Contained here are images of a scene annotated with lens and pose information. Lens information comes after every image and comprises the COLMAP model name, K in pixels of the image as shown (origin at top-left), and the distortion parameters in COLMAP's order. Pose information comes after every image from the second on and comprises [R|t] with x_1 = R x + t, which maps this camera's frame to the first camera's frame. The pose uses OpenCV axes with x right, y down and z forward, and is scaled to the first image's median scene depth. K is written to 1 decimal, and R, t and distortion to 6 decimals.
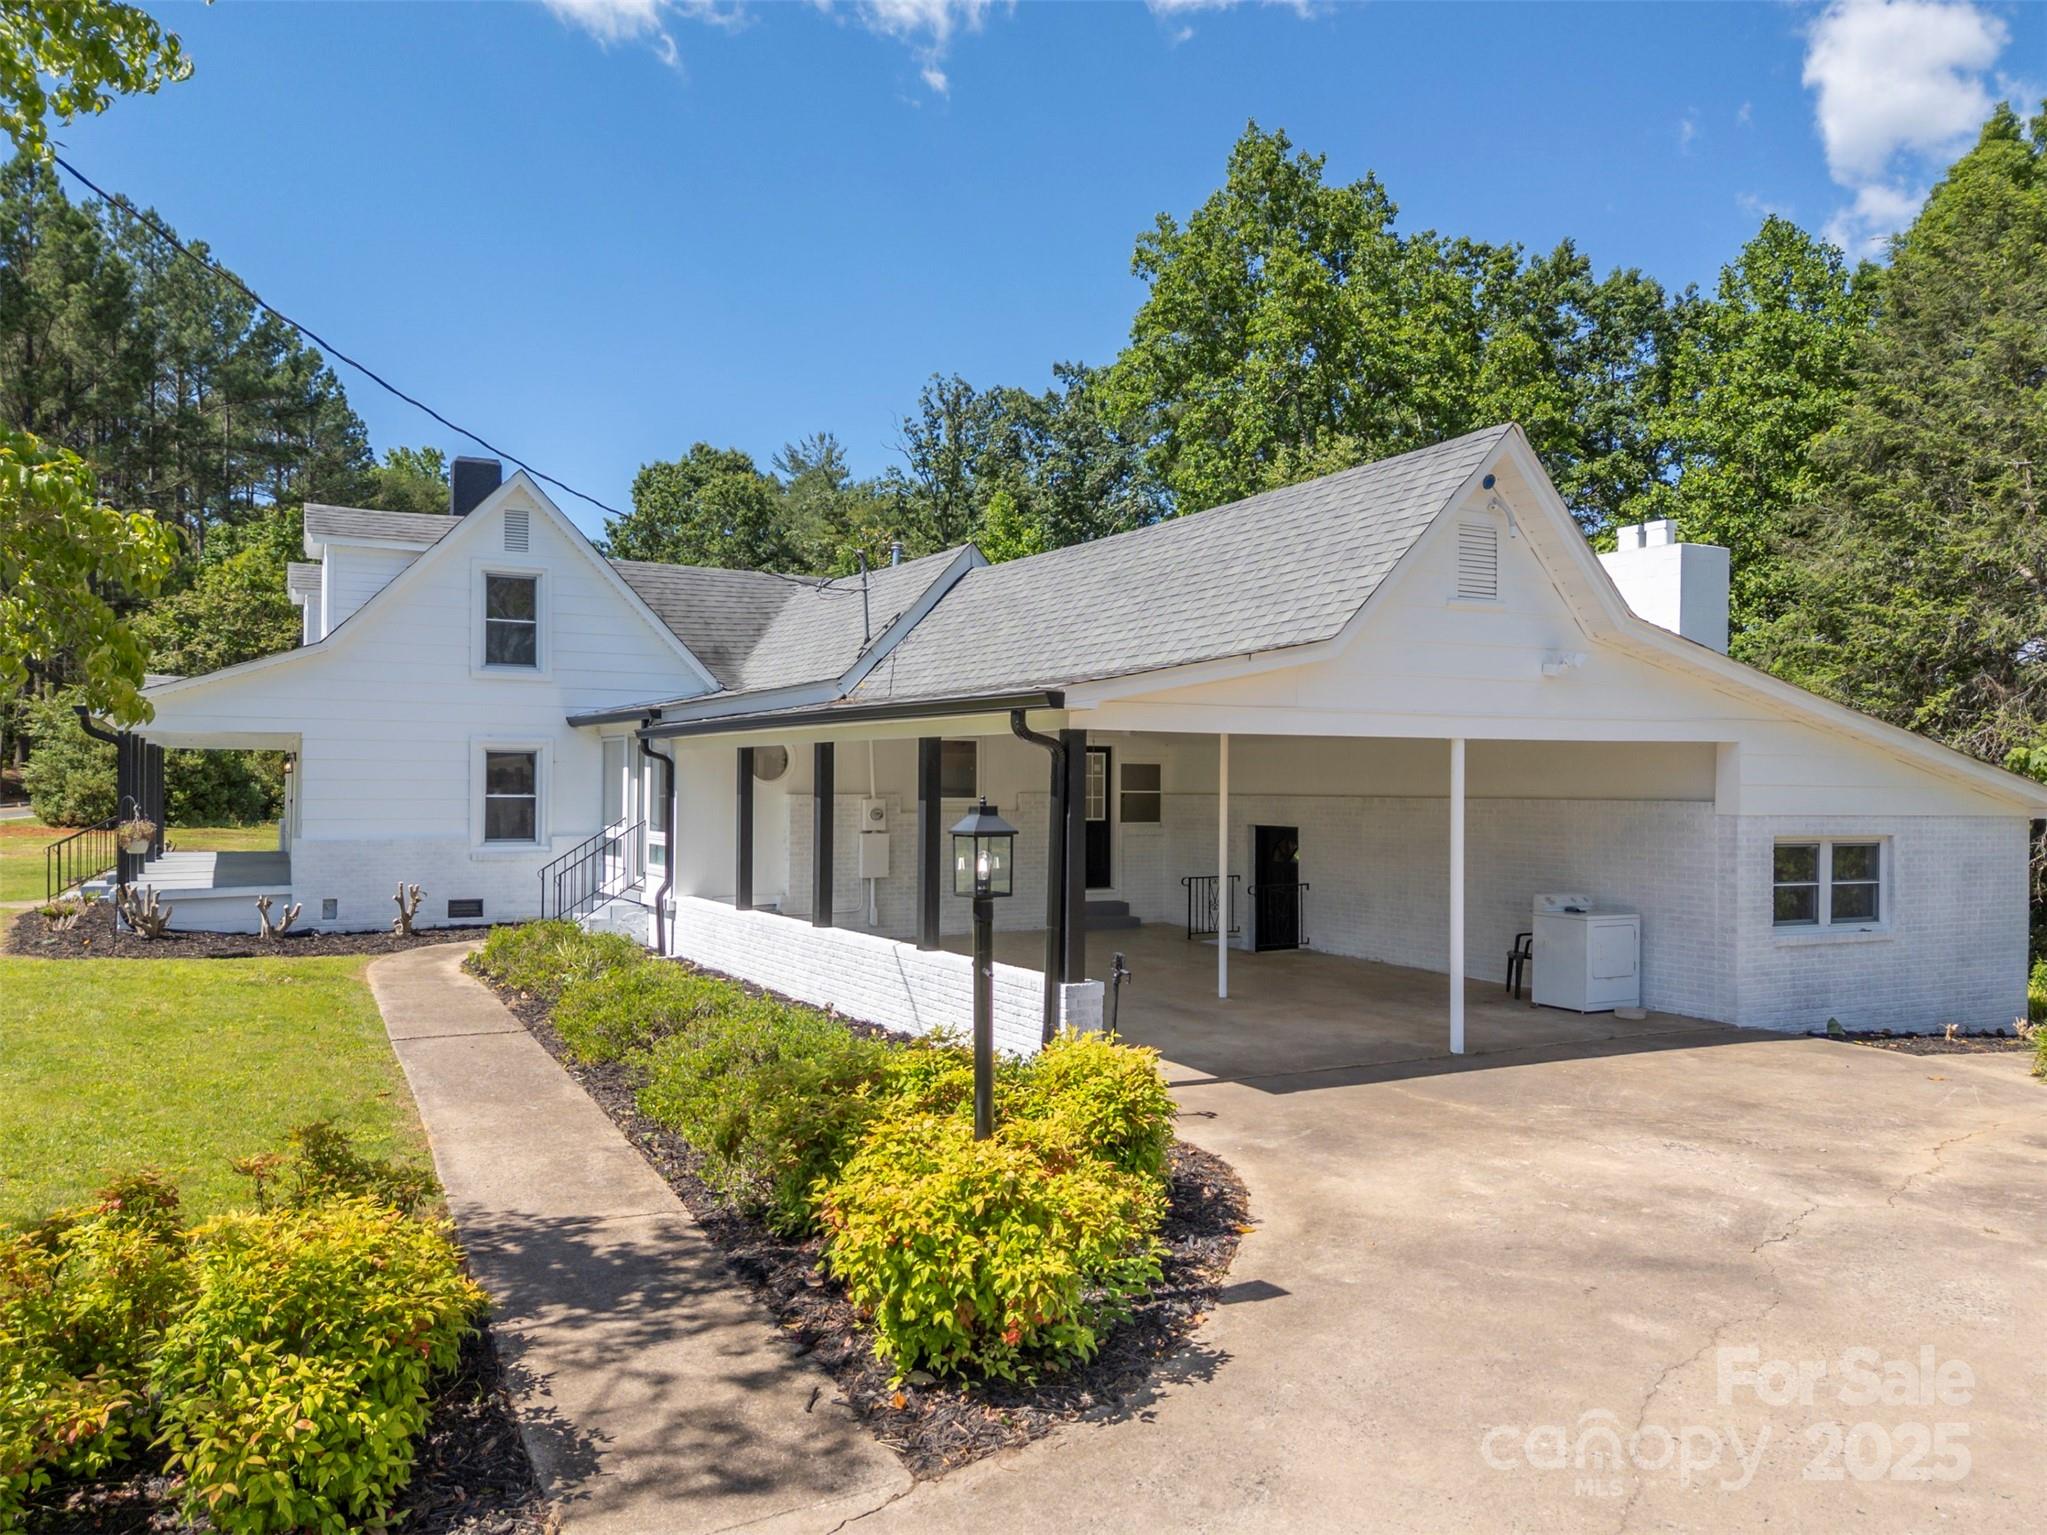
lens RADIAL K [[1500.7, 0, 1021.8], [0, 1500.7, 770.4], [0, 0, 1]] dist [0.069012, -0.058268]
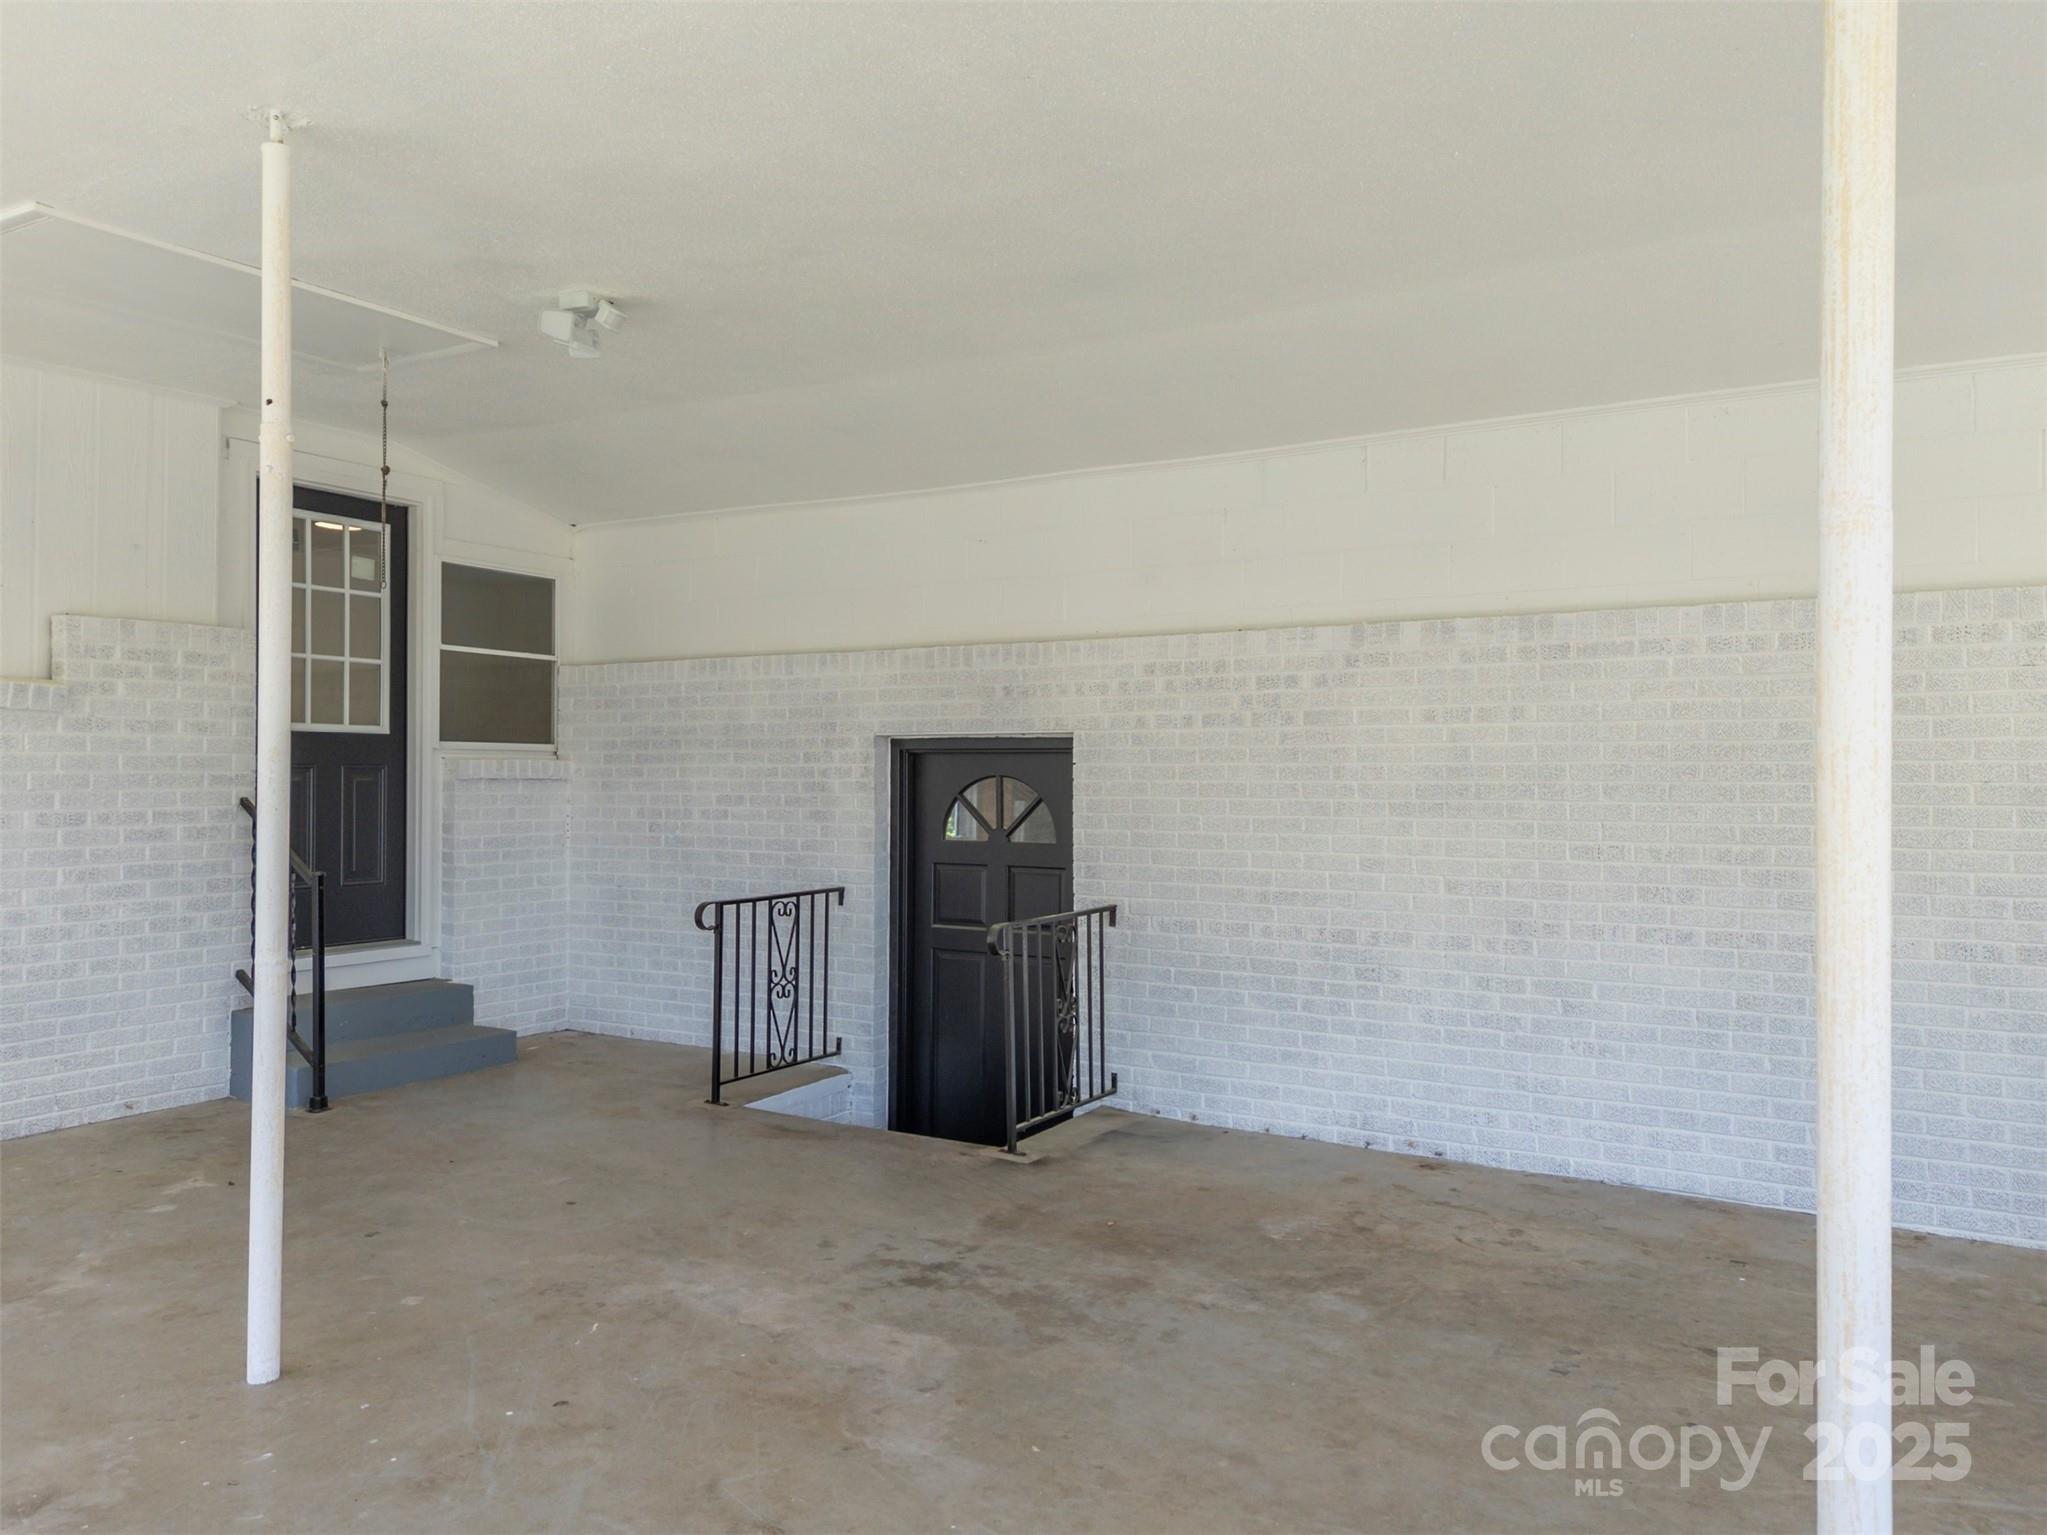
lens RADIAL K [[1521.5, 0, 1012.5], [0, 1521.5, 773.7], [0, 0, 1]] dist [0.092676, -0.099728]
pose [[0.861582, -0.003564, 0.507606, 0.001200], [-0.002513, 0.999933, 0.011287, 0.016498], [-0.507613, -0.011001, 0.861515, 0.283011]]
